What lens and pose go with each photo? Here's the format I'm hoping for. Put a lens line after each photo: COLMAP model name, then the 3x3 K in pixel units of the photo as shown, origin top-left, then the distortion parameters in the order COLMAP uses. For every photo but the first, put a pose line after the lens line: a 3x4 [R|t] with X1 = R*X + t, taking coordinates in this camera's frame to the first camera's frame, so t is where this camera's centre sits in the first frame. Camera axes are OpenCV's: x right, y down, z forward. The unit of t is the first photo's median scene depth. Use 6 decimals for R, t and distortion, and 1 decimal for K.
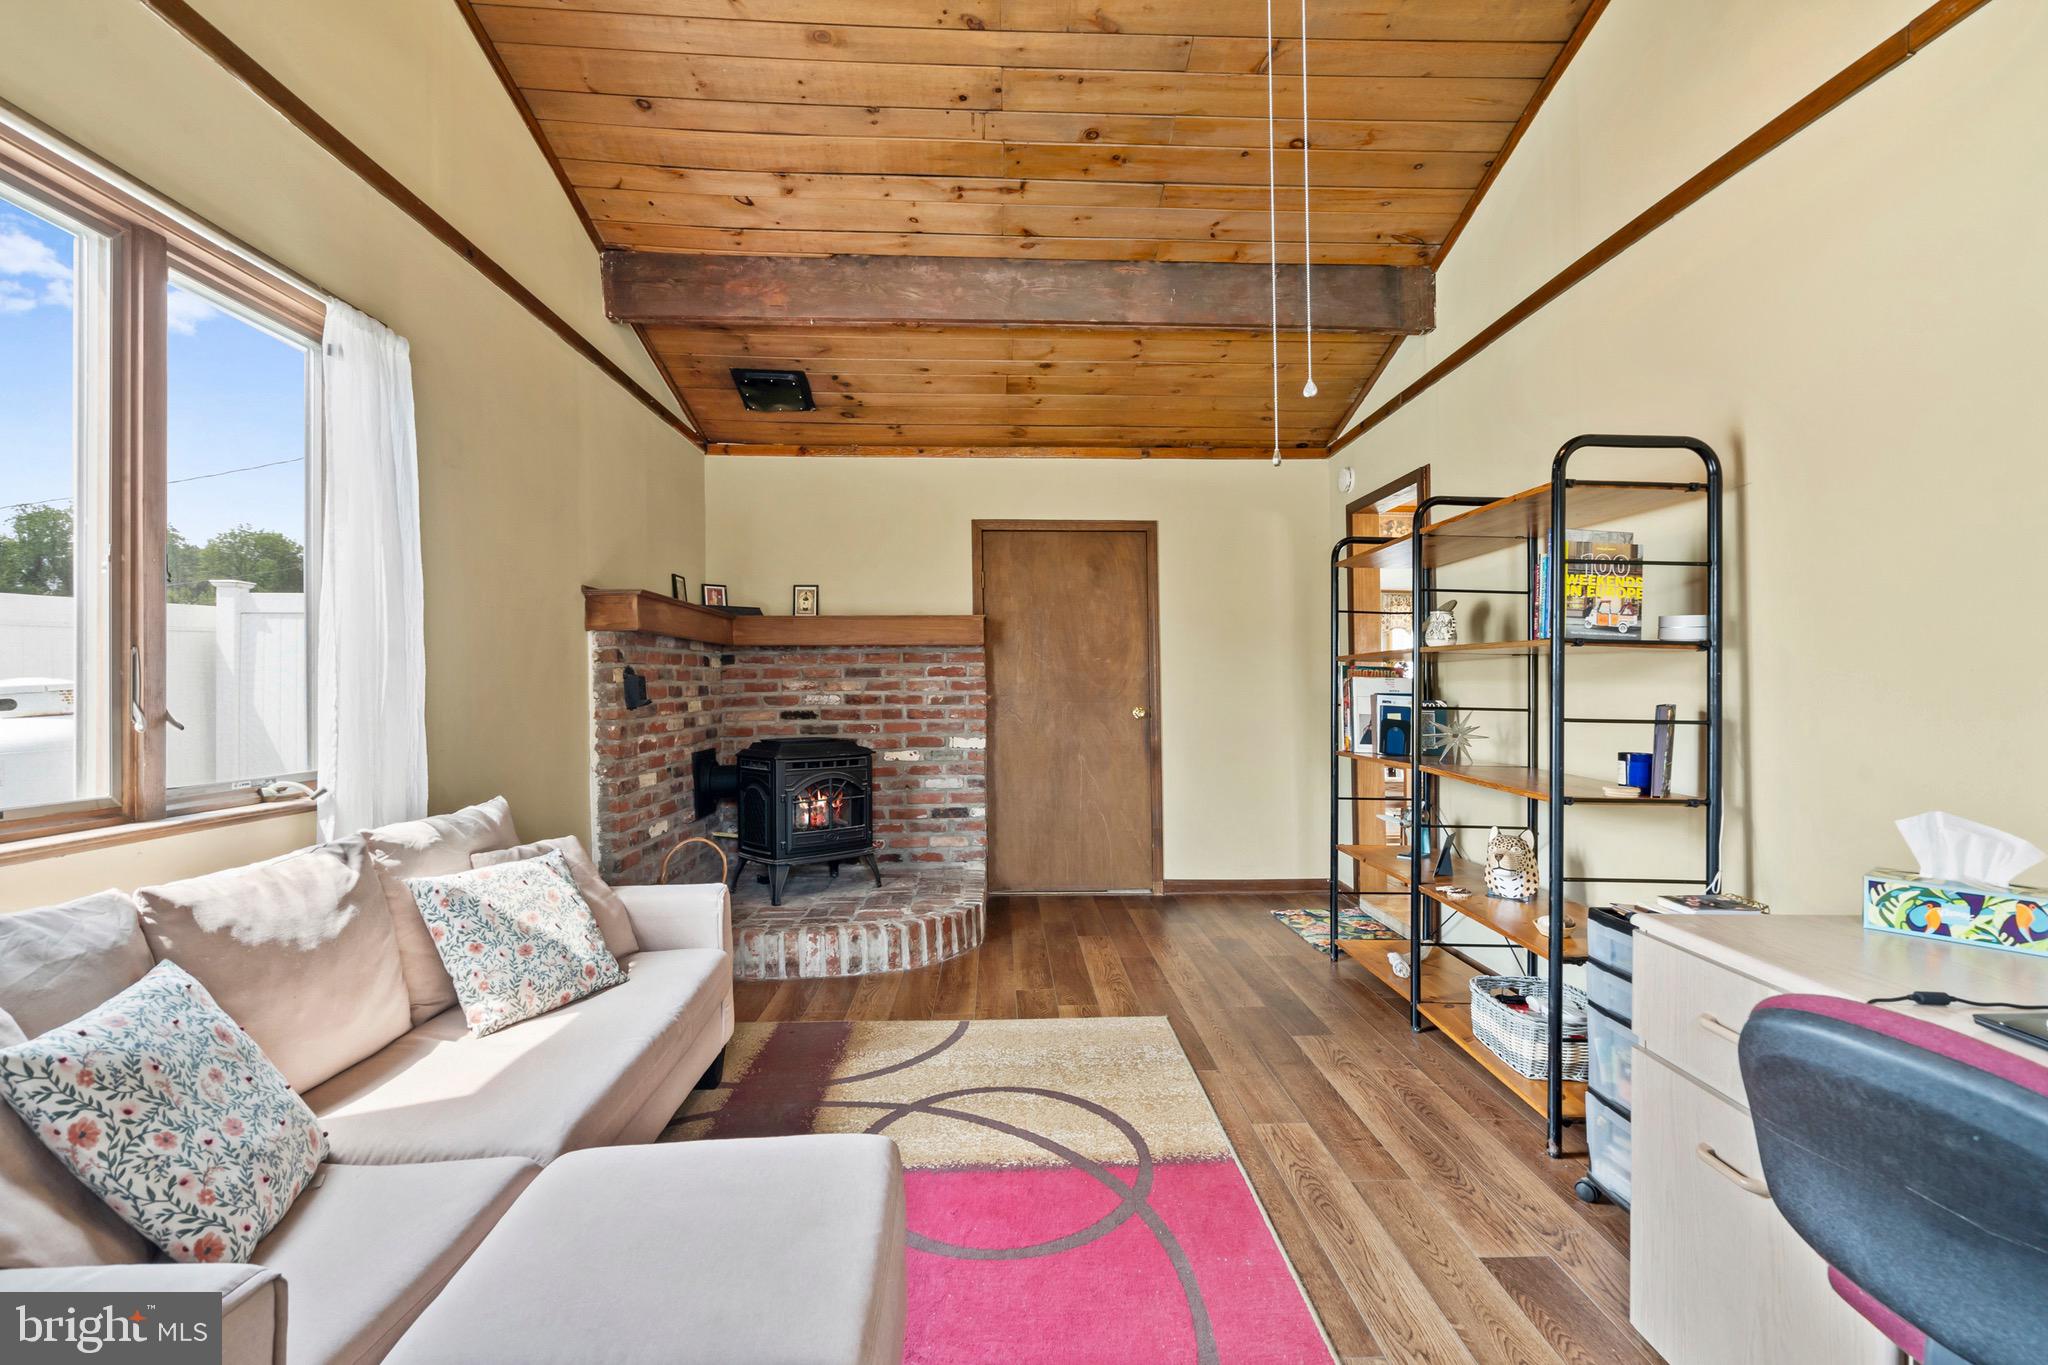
lens RADIAL K [[943.4, 0, 1015.2], [0, 943.4, 670.3], [0, 0, 1]] dist [-0.000369, 0.001488]
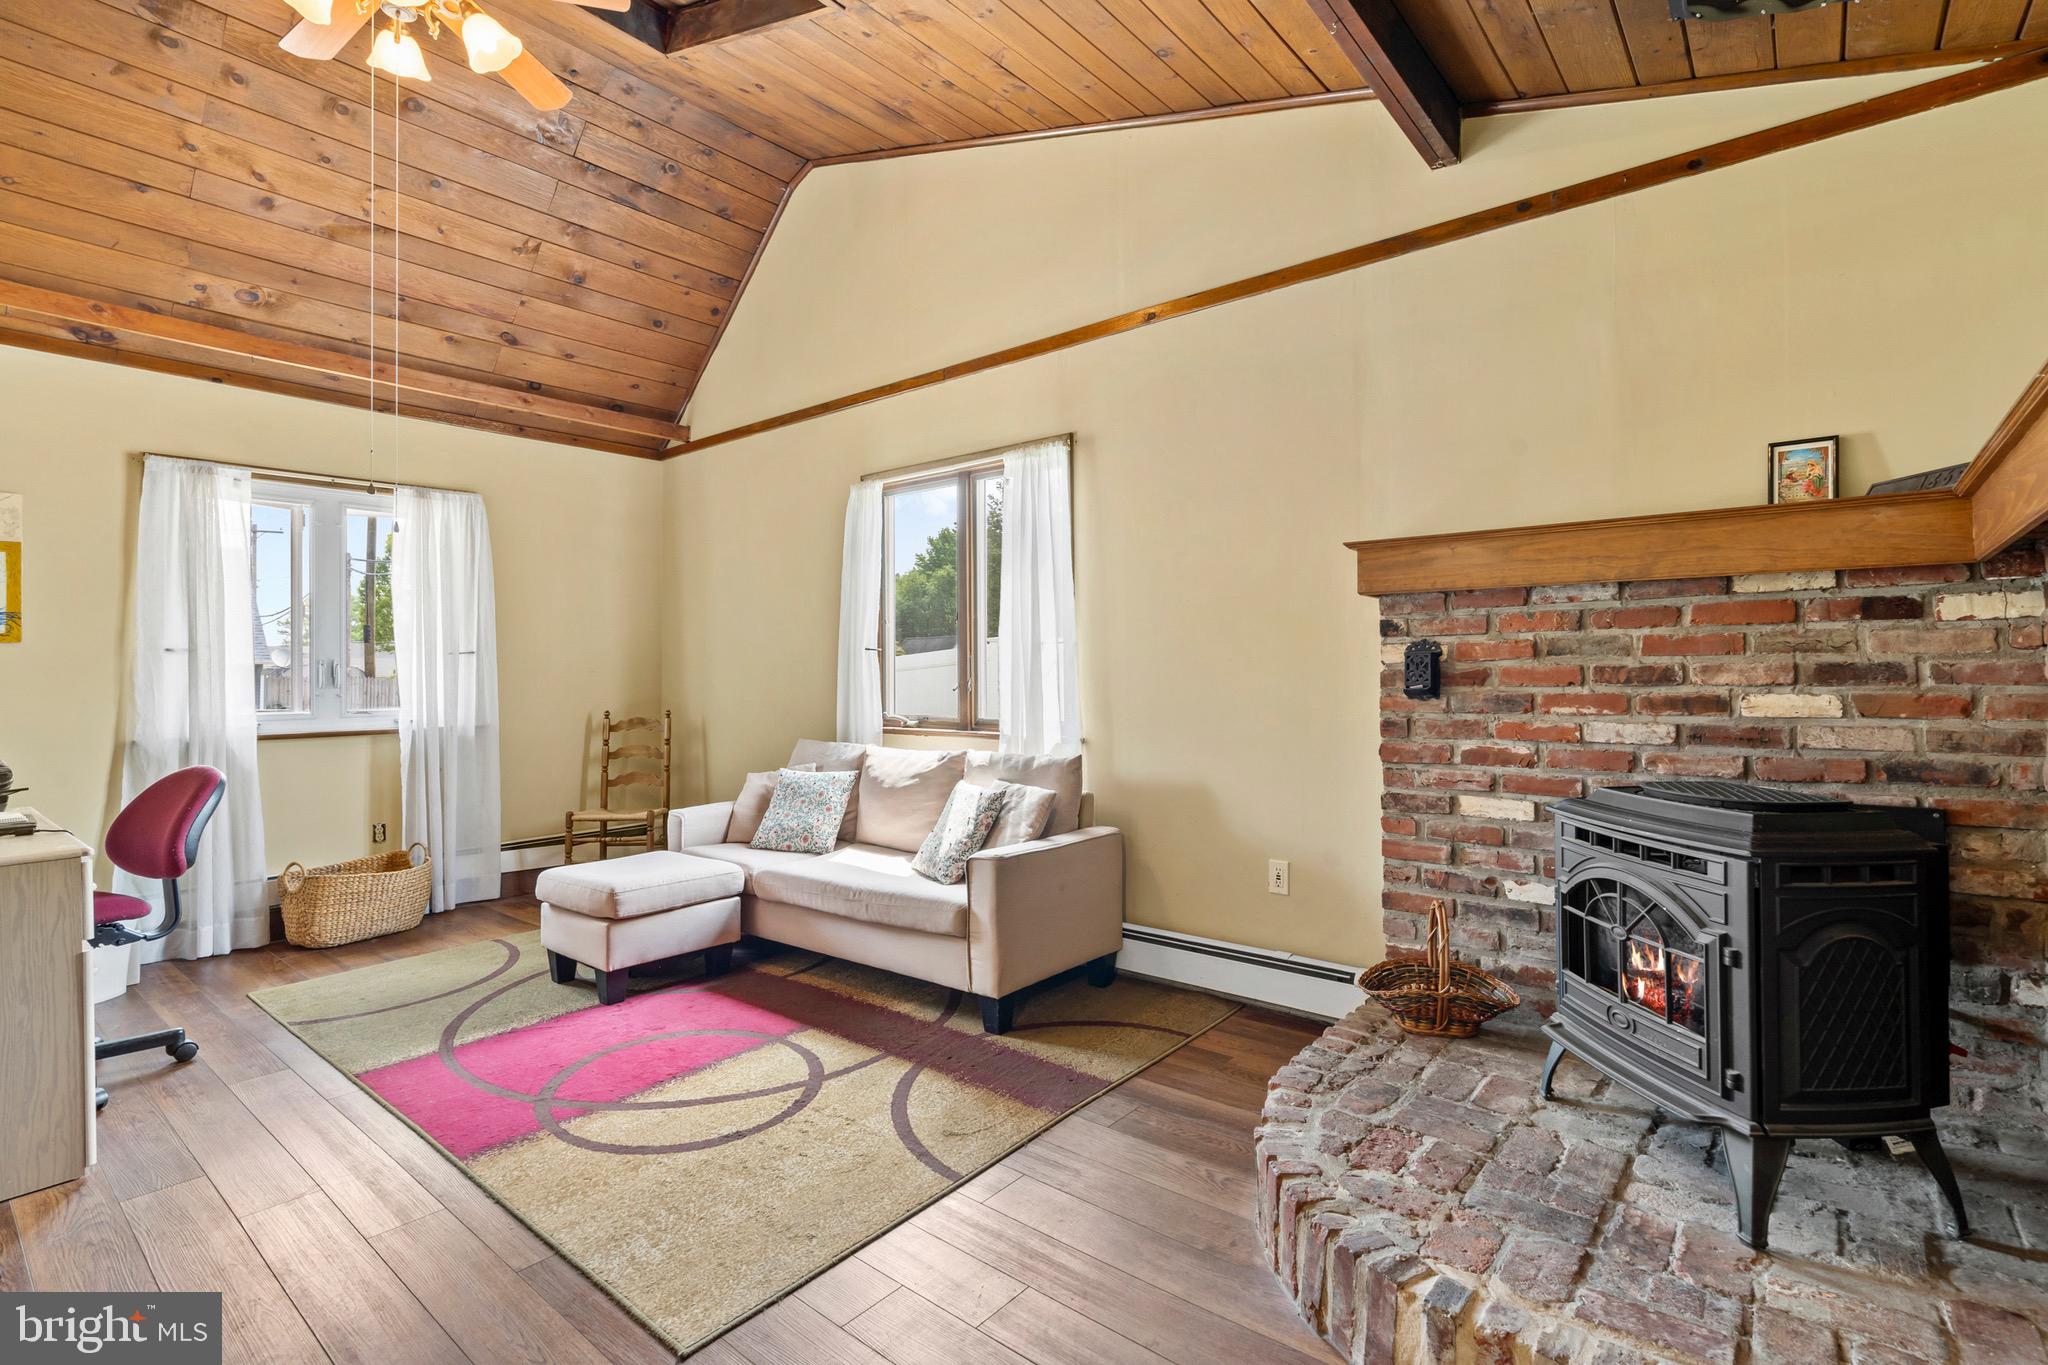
lens RADIAL K [[966.3, 0, 1030.1], [0, 966.3, 654.3], [0, 0, 1]] dist [-0.005200, -0.000105]
pose [[-0.652620, 0.004021, -0.757675, 0.487551], [0.020682, 0.999708, -0.012509, 0.013039], [0.757403, -0.023834, -0.652512, 1.709160]]
